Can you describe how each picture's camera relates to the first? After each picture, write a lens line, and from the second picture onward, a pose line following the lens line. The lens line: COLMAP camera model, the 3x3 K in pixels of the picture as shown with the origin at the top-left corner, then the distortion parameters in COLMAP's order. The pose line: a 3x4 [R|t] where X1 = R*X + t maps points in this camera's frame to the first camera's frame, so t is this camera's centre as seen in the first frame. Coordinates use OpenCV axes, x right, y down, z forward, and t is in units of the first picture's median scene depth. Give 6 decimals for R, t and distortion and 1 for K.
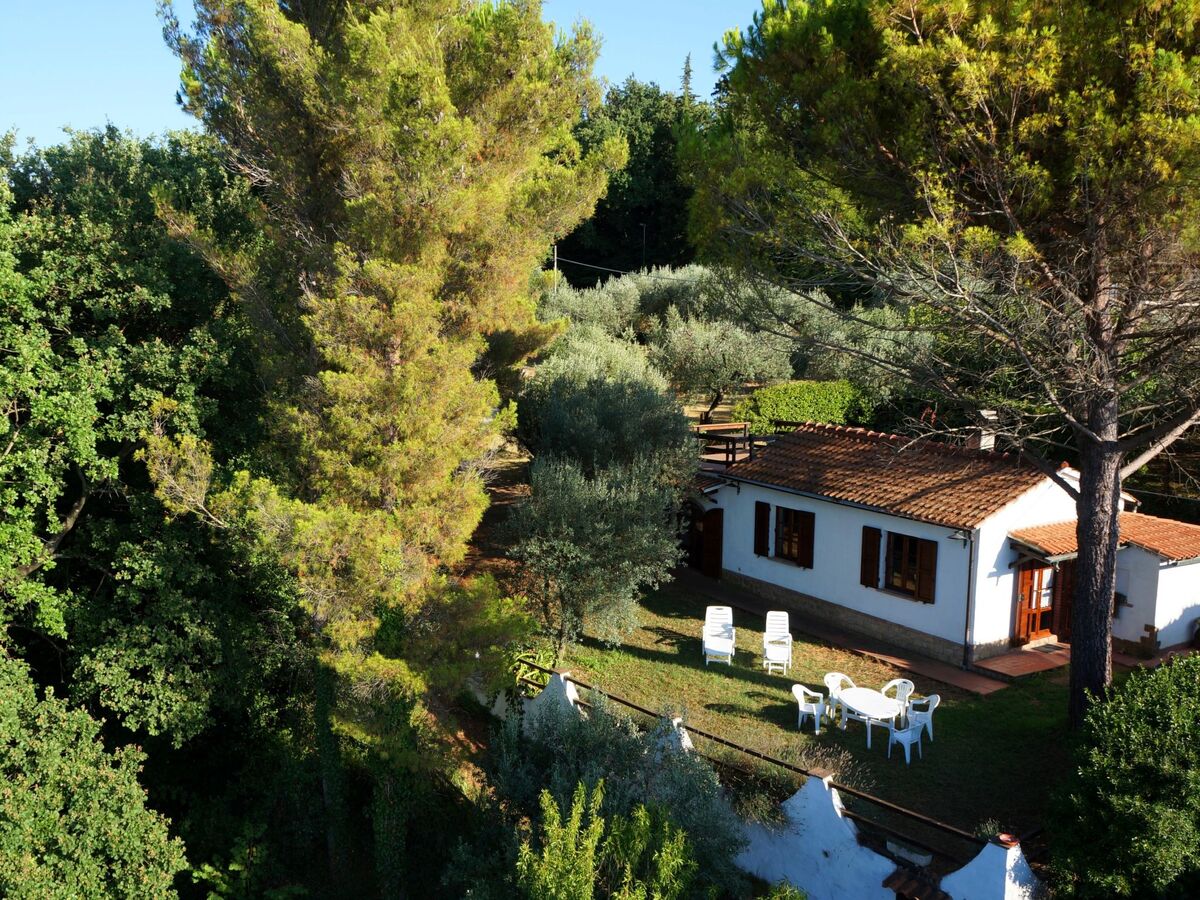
lens RADIAL K [[1068.3, 0, 557.3], [0, 1068.3, 450.2], [0, 0, 1]] dist [-0.003302, 0.004178]
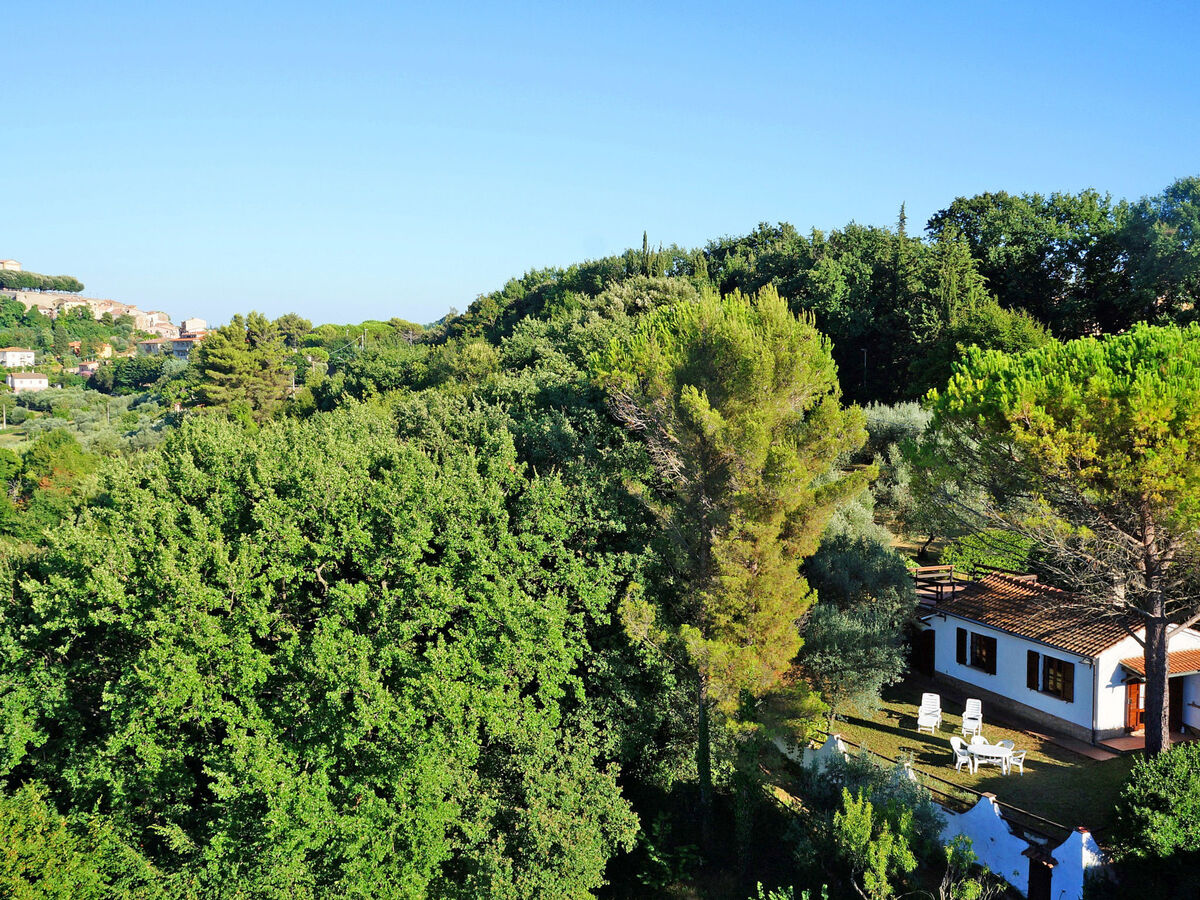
lens RADIAL K [[1068.3, 0, 557.3], [0, 1068.3, 450.2], [0, 0, 1]] dist [-0.003302, 0.004178]
pose [[0.981709, -0.003247, -0.190358, -0.091096], [-0.007997, 0.998269, -0.058267, -0.123423], [0.190218, 0.058724, 0.979984, -0.675616]]
